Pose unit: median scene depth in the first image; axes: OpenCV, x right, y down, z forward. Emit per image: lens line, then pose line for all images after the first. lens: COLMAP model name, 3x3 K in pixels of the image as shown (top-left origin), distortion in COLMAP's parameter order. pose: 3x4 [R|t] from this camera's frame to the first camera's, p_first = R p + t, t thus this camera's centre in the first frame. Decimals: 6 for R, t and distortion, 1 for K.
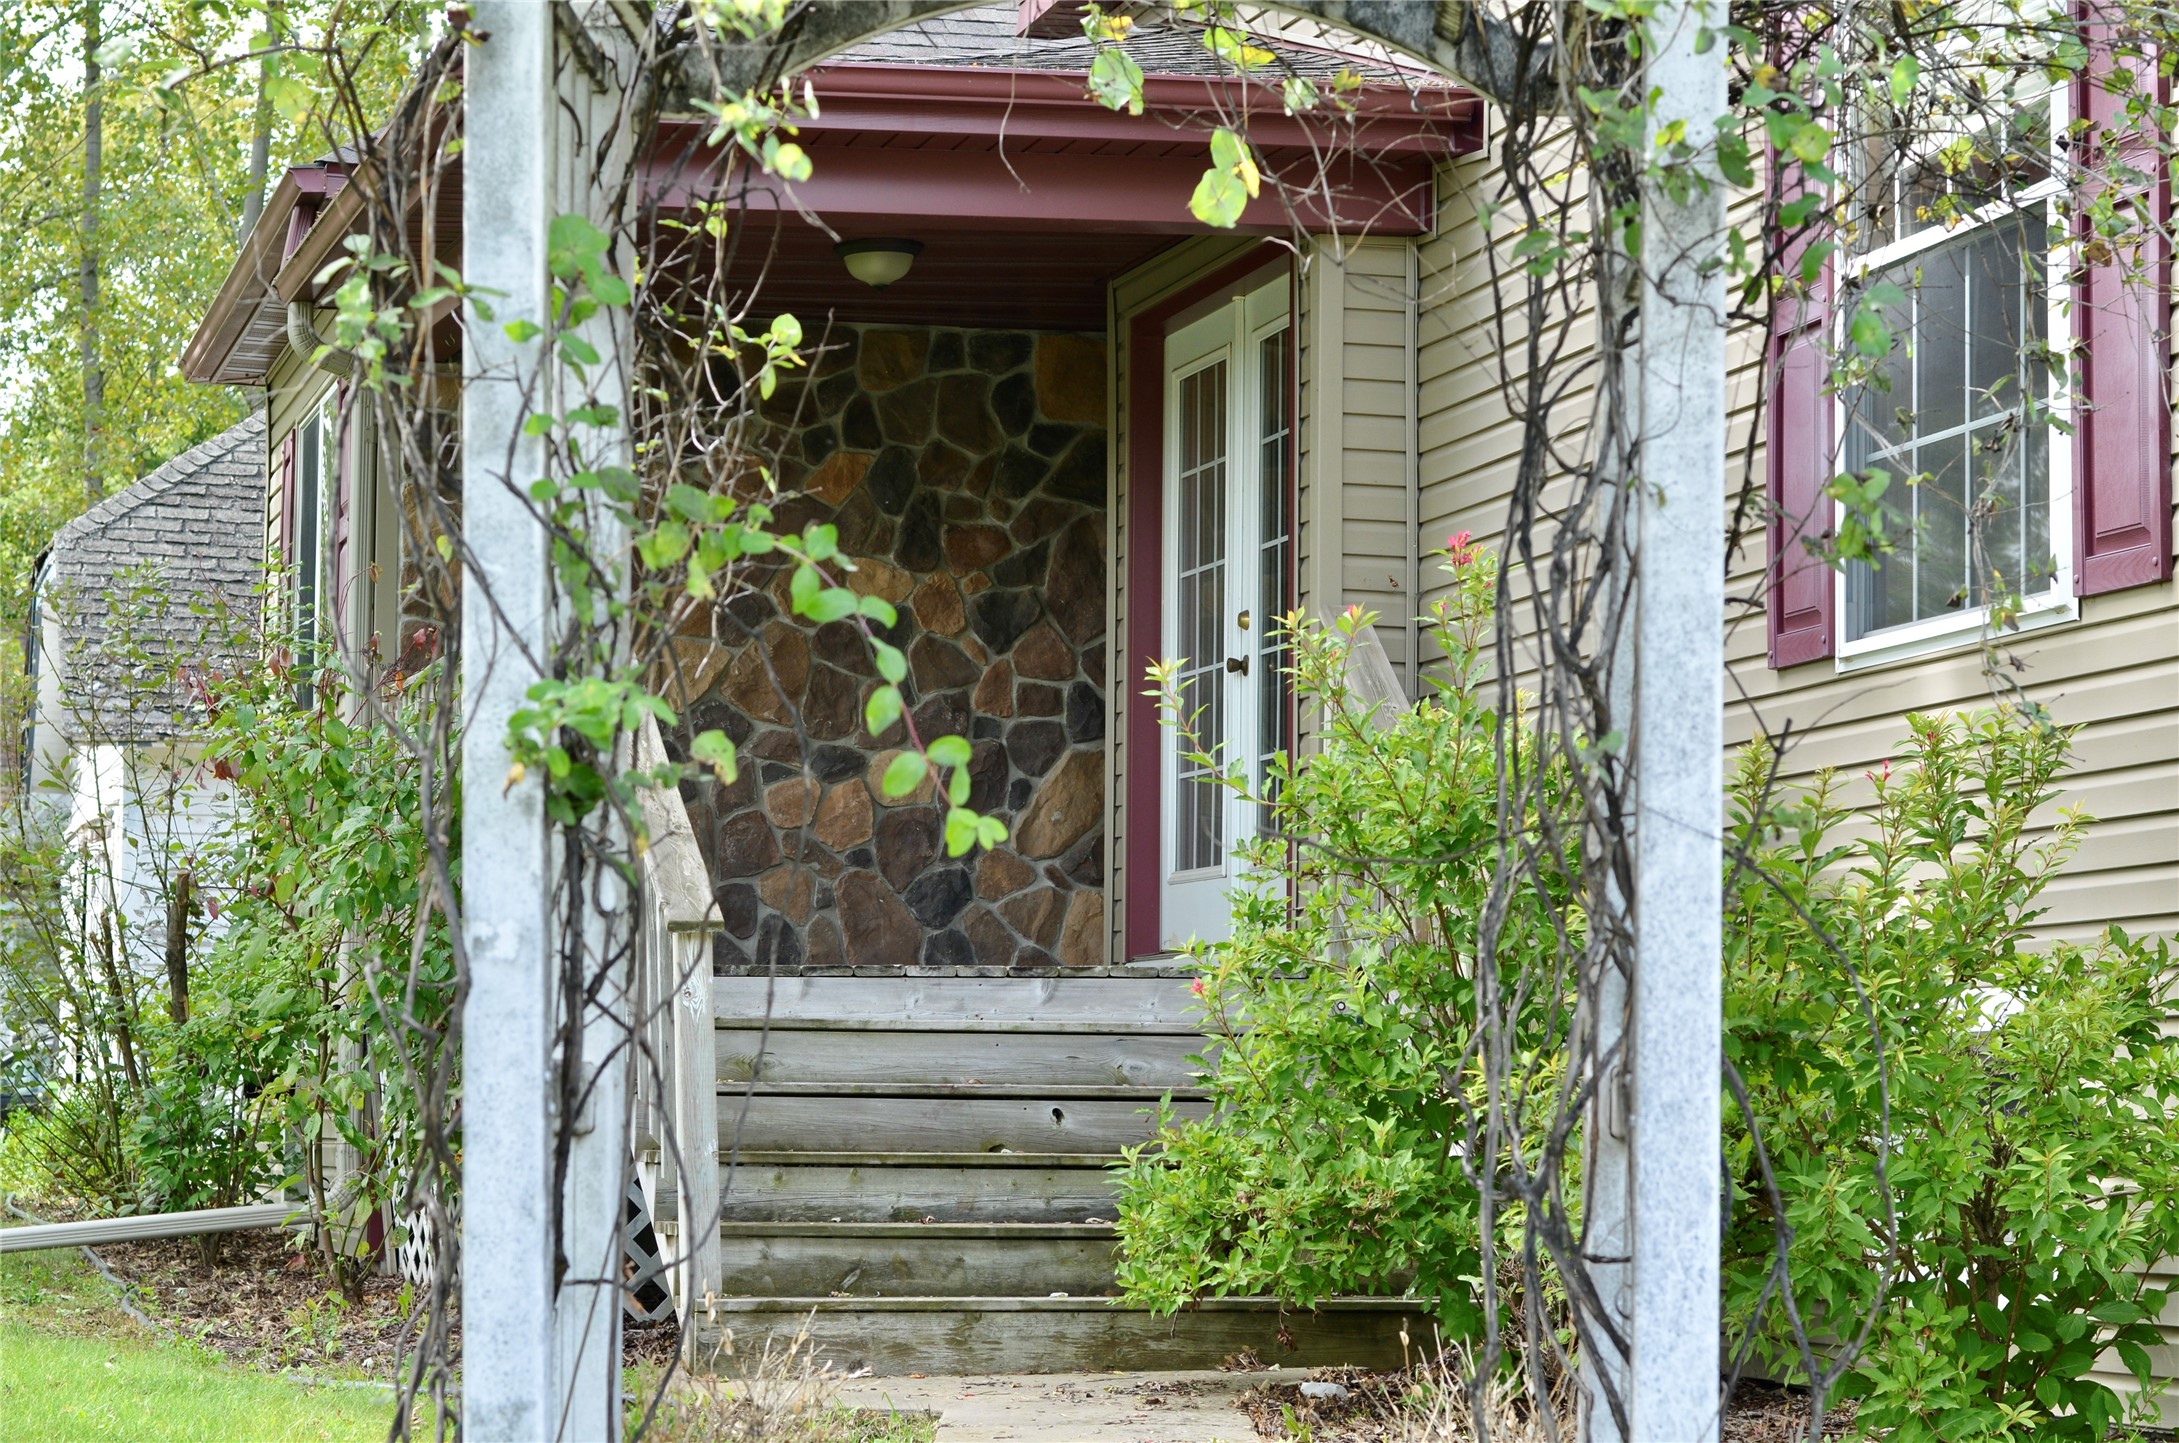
lens RADIAL K [[5052.7, 0, 1089.4], [0, 5052.7, 725.9], [0, 0, 1]] dist [-0.556882, 0.000000]
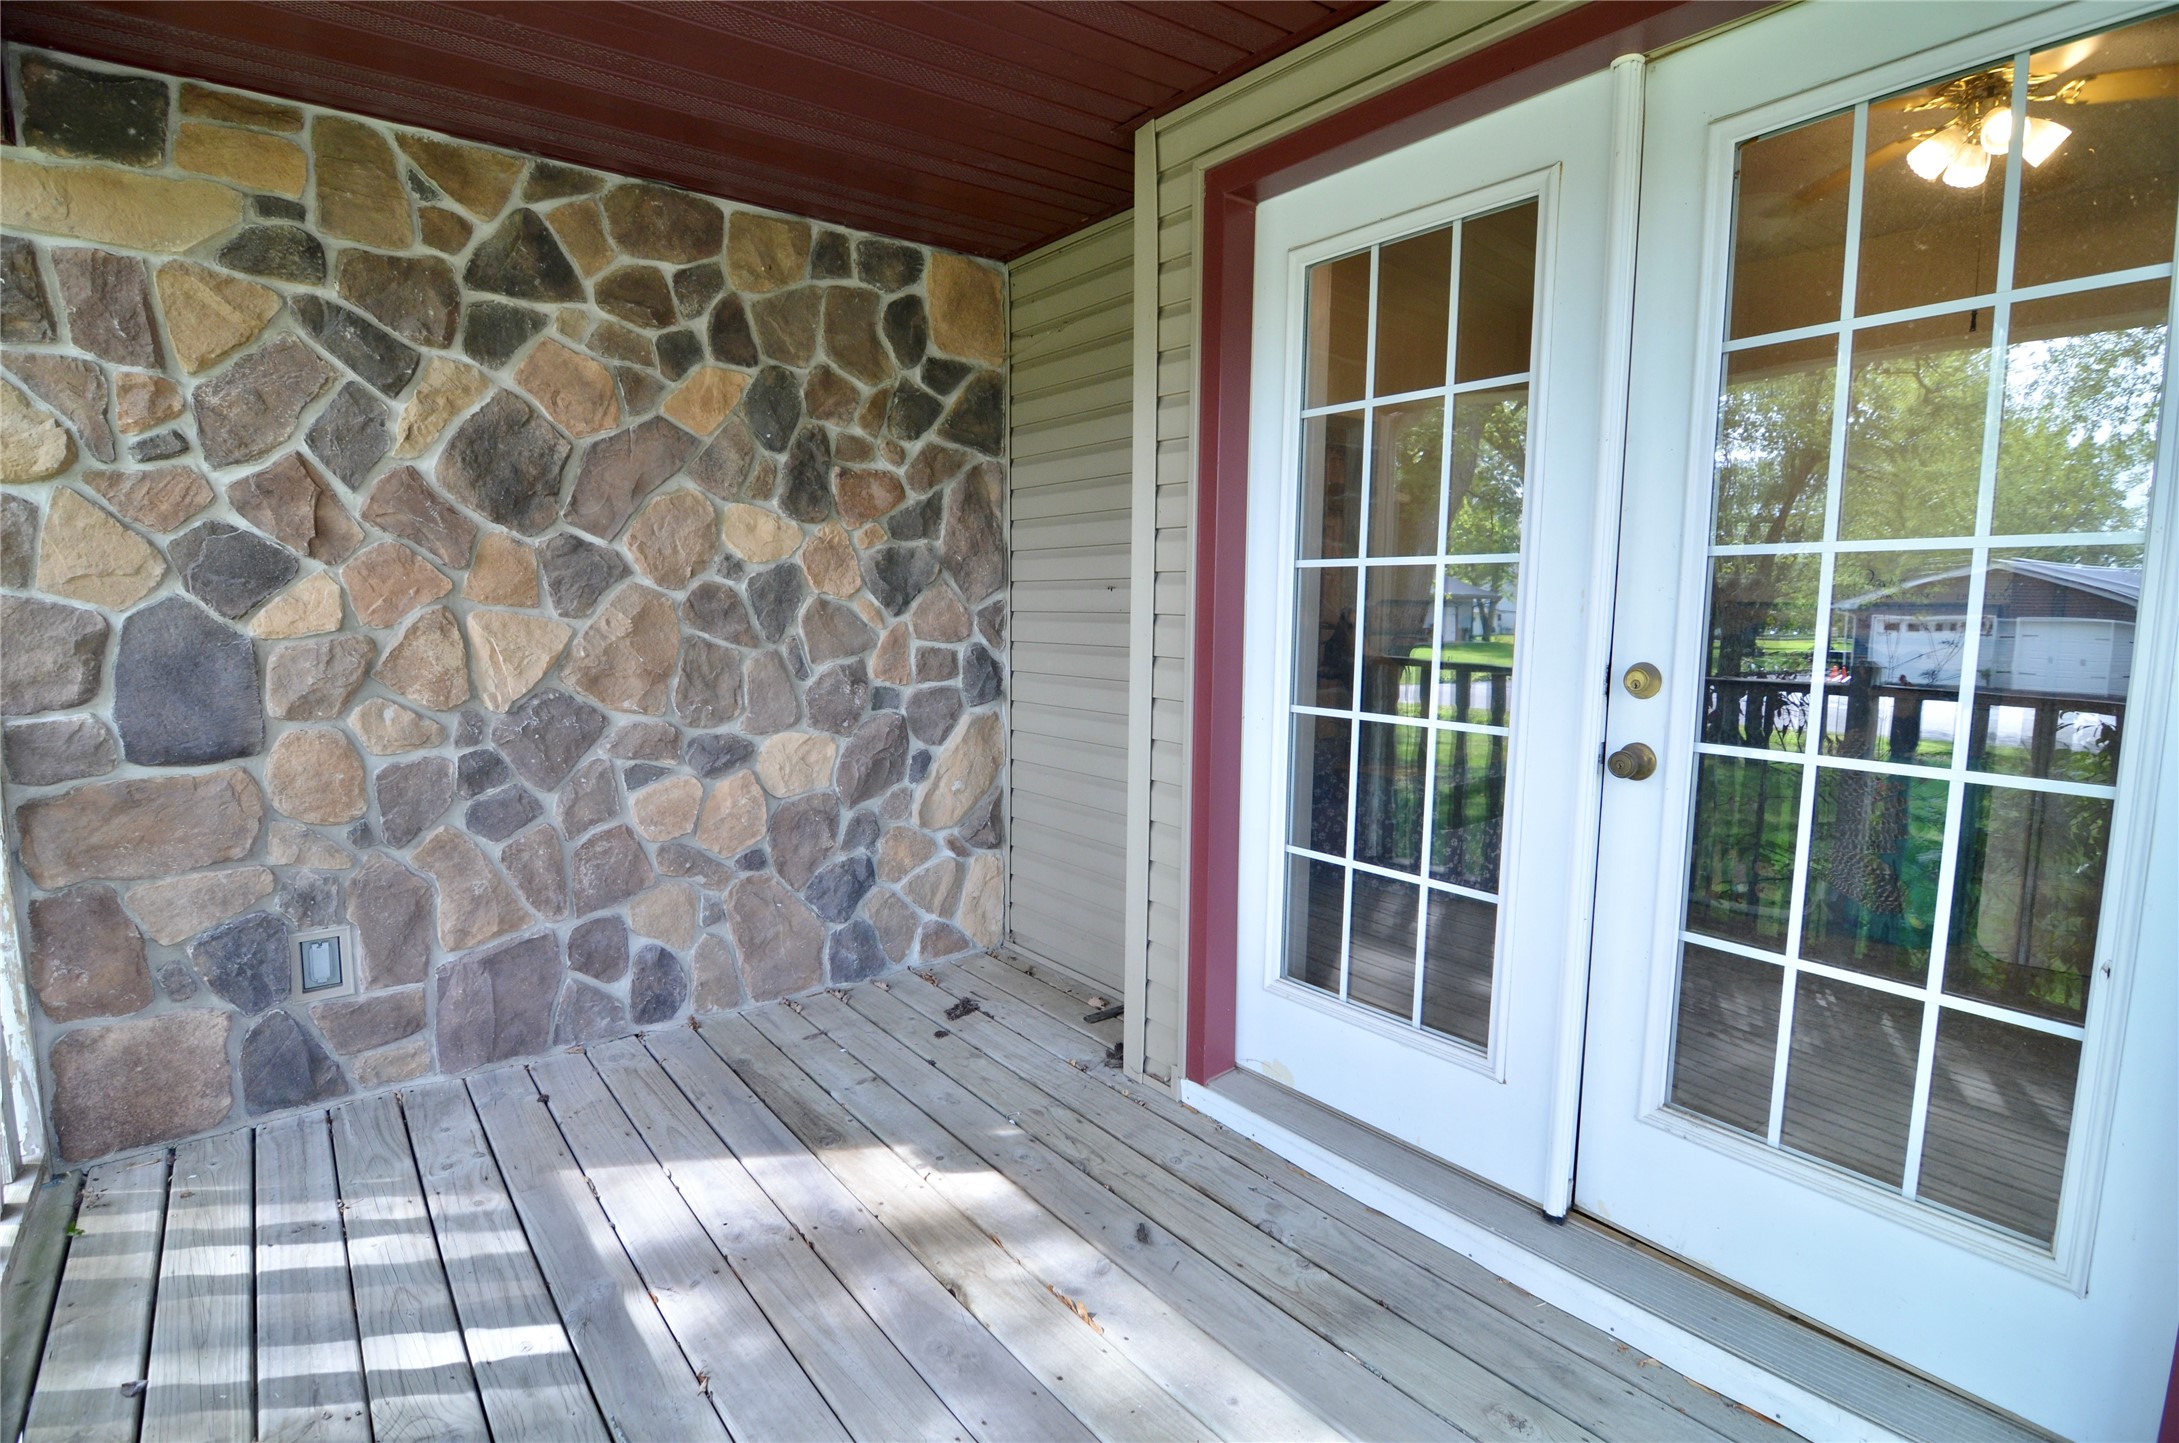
lens RADIAL K [[1045.2, 0, 1087.5], [0, 1045.2, 730.5], [0, 0, 1]] dist [-0.020418, -0.006237]
pose [[0.916991, -0.049432, 0.395833, -0.061834], [-0.030333, 0.980779, 0.192750, -0.031357], [-0.397753, -0.188757, 0.897866, 0.813918]]
